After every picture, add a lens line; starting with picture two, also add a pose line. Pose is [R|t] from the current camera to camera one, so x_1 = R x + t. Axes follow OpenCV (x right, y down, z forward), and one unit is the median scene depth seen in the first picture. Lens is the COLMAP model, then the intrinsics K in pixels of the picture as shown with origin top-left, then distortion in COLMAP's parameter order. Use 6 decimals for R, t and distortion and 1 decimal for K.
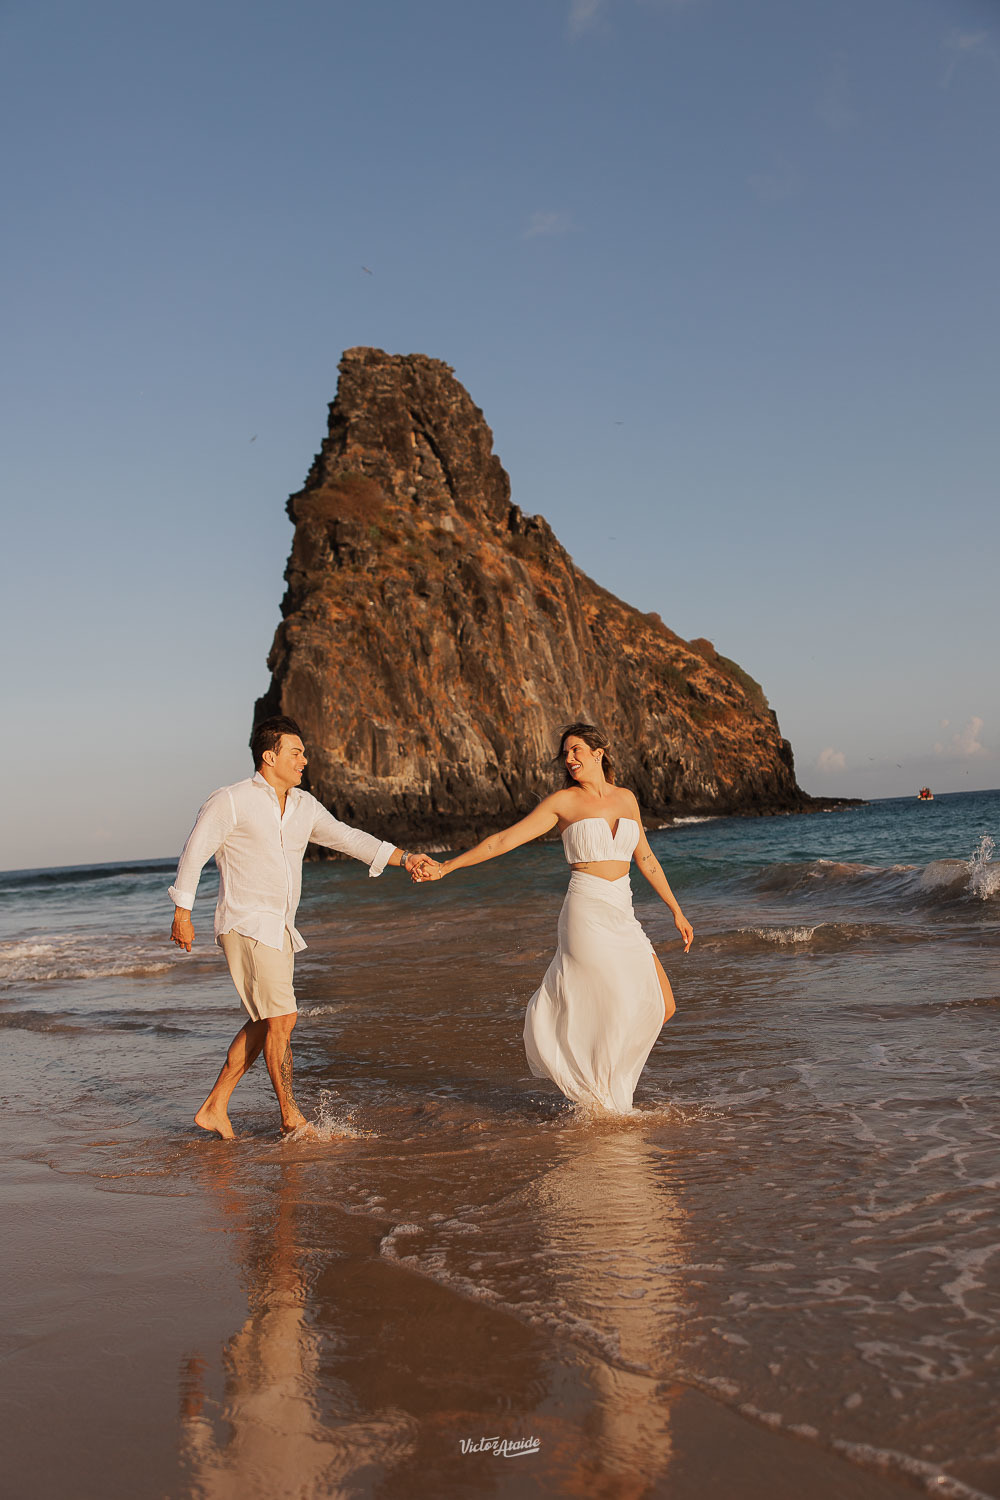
lens RADIAL K [[1336.9, 0, 500.0], [0, 1336.9, 750.0], [0, 0, 1]] dist [0.007958, 0.007332]
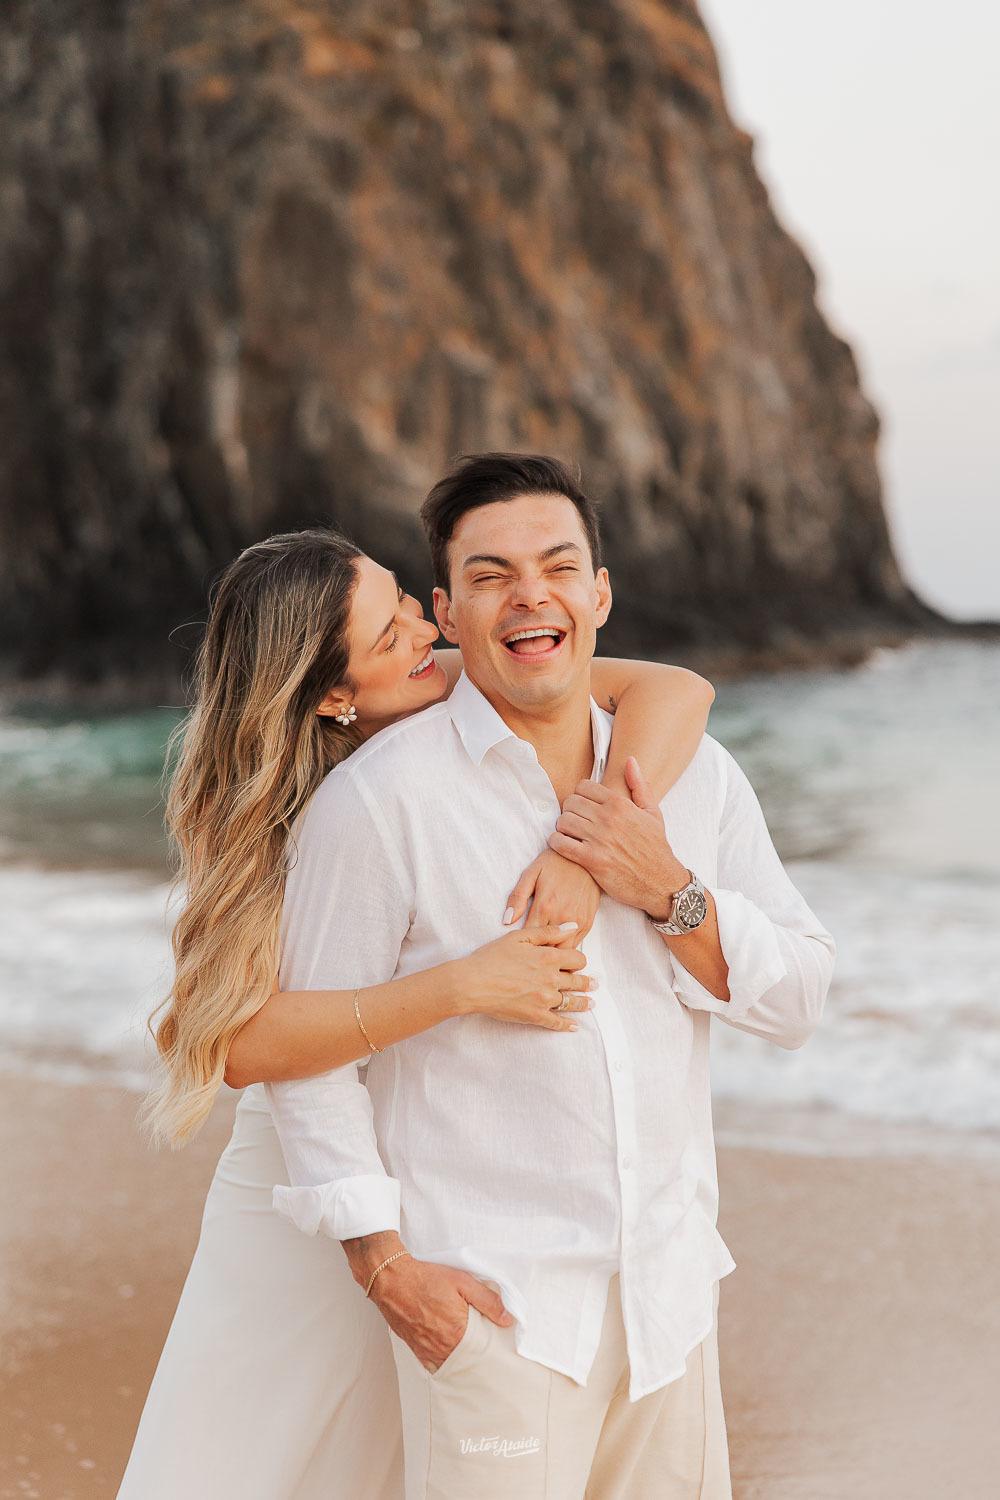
lens RADIAL K [[2891.6, 0, 500.0], [0, 2891.6, 750.0], [0, 0, 1]] dist [0.051550, 0.159352]
pose [[0.973421, 0.042048, 0.225129, -0.218977], [-0.061819, 0.994754, 0.081504, 0.021115], [-0.220521, -0.093255, 0.970914, 0.145045]]
